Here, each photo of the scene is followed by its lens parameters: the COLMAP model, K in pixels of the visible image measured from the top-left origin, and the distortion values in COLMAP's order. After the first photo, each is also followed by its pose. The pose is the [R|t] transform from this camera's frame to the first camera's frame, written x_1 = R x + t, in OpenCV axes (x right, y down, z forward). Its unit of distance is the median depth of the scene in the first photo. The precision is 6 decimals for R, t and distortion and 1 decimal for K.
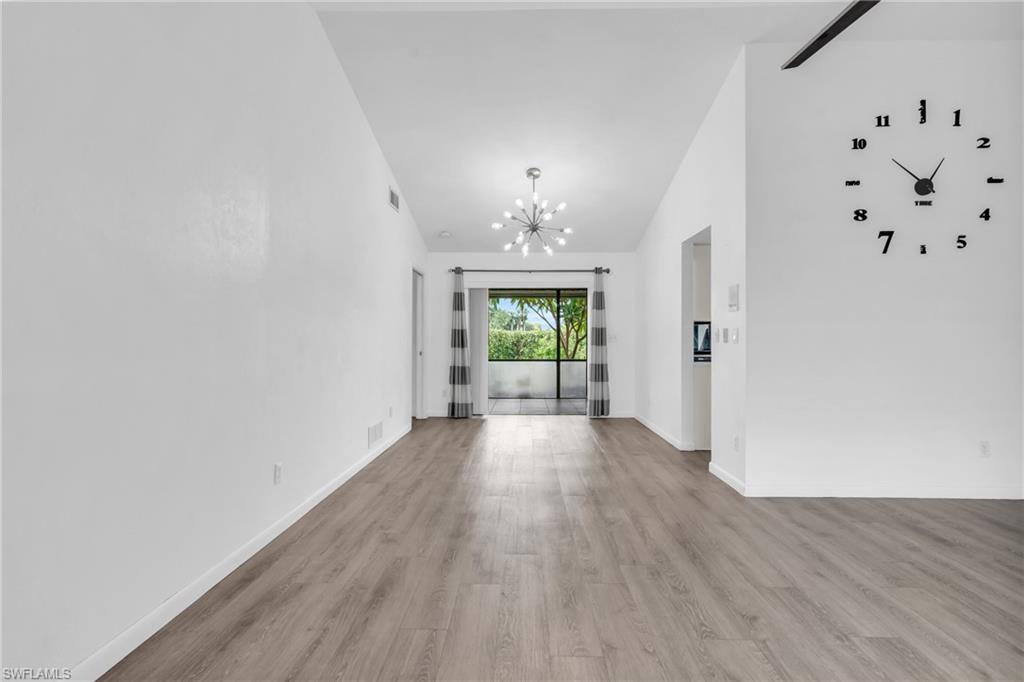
lens RADIAL K [[466.8, 0, 515.7], [0, 466.8, 339.2], [0, 0, 1]] dist [0.000368, 0.000503]
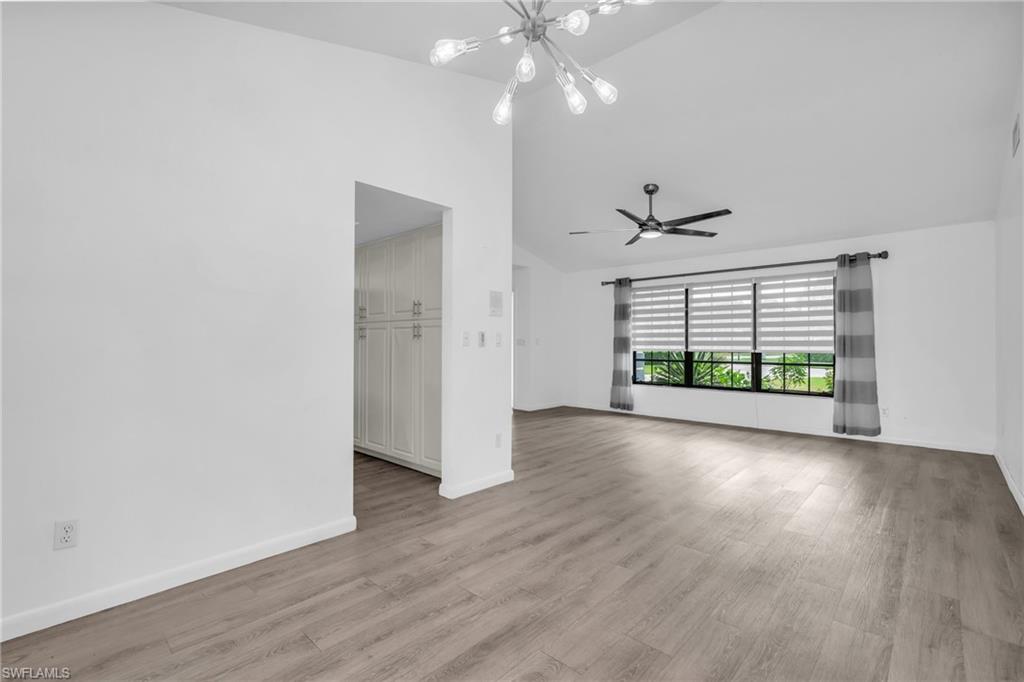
lens RADIAL K [[458.2, 0, 509.1], [0, 458.2, 340.6], [0, 0, 1]] dist [-0.016622, 0.000378]
pose [[-0.744347, 0.001817, 0.667791, -0.230205], [-0.003269, 0.999974, -0.006364, 0.002777], [-0.667785, -0.006920, -0.744322, 1.683299]]
